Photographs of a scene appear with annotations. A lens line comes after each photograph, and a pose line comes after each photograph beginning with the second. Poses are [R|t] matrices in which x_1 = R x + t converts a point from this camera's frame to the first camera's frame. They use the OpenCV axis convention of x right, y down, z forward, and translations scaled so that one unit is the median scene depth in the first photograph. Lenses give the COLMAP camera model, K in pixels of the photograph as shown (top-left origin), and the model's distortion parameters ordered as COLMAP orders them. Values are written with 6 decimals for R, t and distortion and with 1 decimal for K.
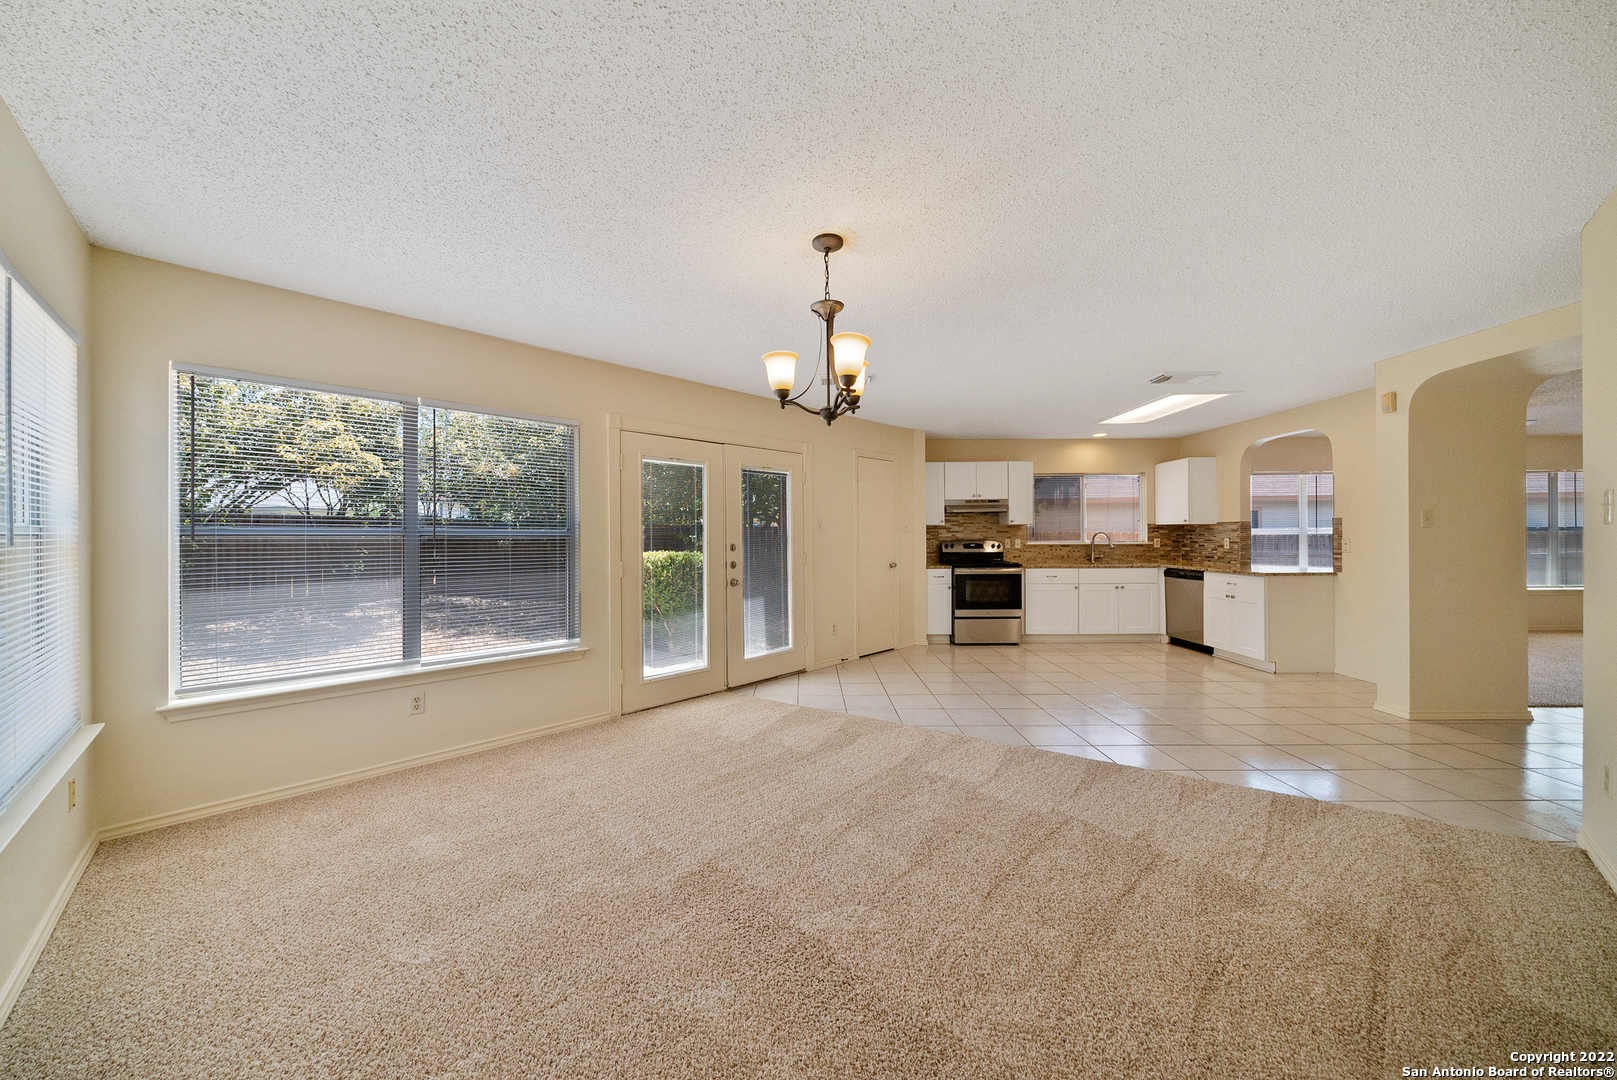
lens RADIAL K [[560.2, 0, 809.0], [0, 560.2, 537.7], [0, 0, 1]] dist [-0.001098, 0.000014]
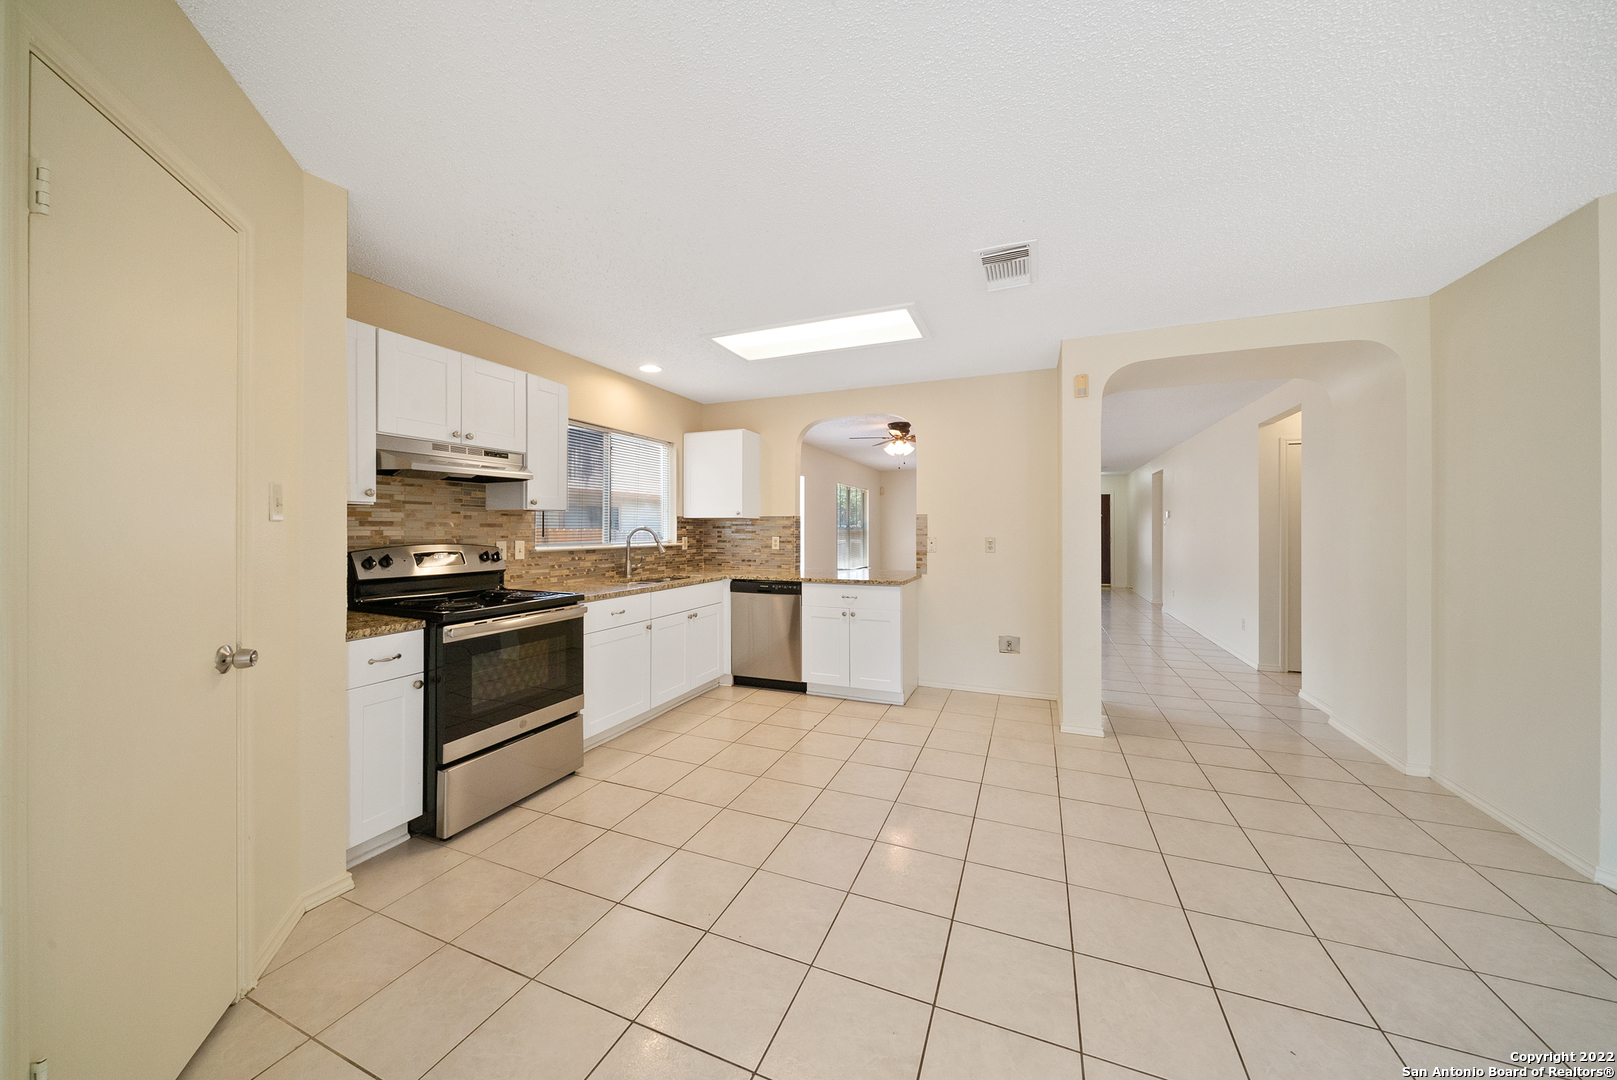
lens RADIAL K [[560.2, 0, 793.7], [0, 560.2, 532.2], [0, 0, 1]] dist [-0.001098, 0.000014]
pose [[0.397288, 0.000147, 0.917694, 0.024494], [0.002021, 0.999997, -0.001036, -0.004212], [-0.917692, 0.002266, 0.397287, 0.641913]]
